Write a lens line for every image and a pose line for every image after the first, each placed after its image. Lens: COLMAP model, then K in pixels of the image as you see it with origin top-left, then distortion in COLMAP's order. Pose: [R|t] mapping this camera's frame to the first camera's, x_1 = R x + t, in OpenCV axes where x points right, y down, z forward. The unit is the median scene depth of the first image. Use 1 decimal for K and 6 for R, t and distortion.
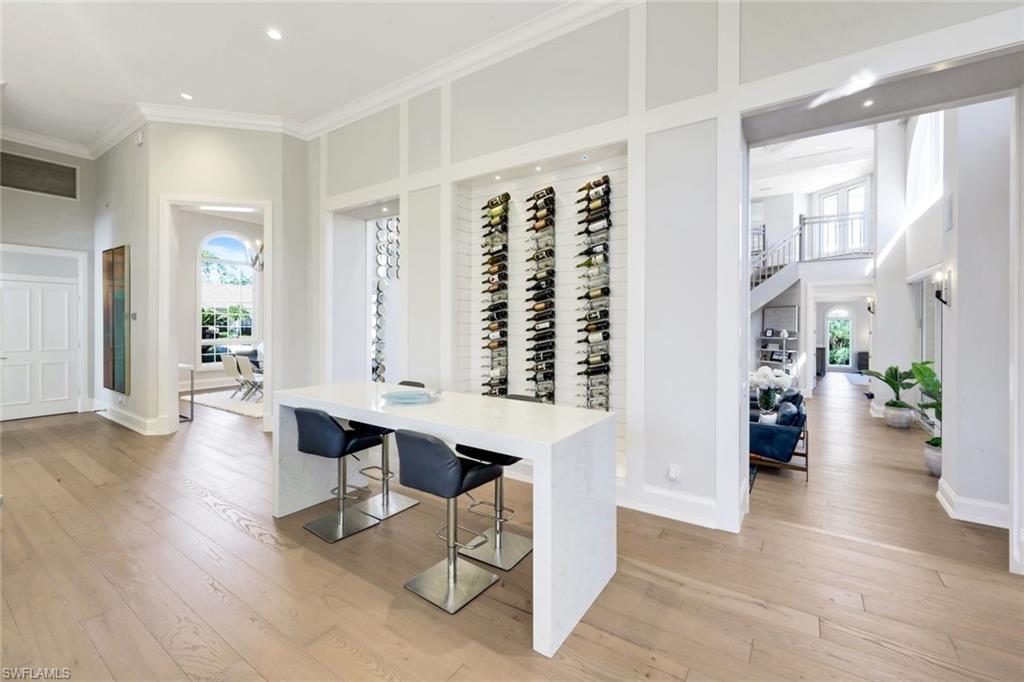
lens RADIAL K [[425.5, 0, 510.9], [0, 425.5, 324.7], [0, 0, 1]] dist [-0.000222, -0.000279]
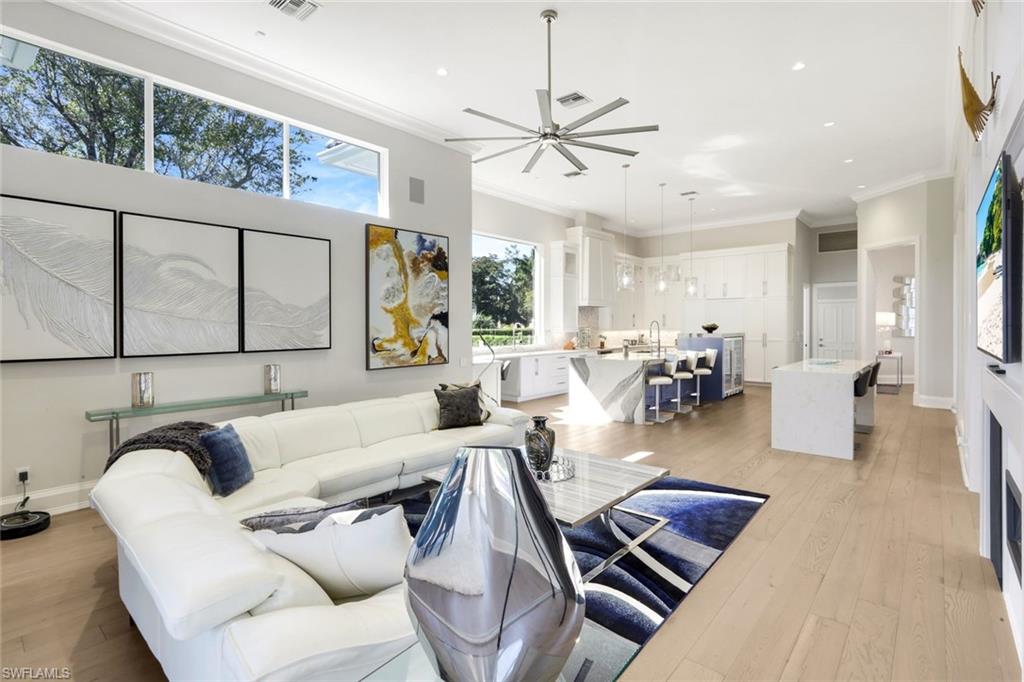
lens RADIAL K [[485.8, 0, 512.0], [0, 485.8, 341.0], [0, 0, 1]] dist [-0.000579, -0.000099]
pose [[-0.118362, 0.025053, -0.992654, 1.502372], [-0.005148, 0.999653, 0.025844, 0.015248], [0.992957, 0.008169, -0.118192, -0.123050]]
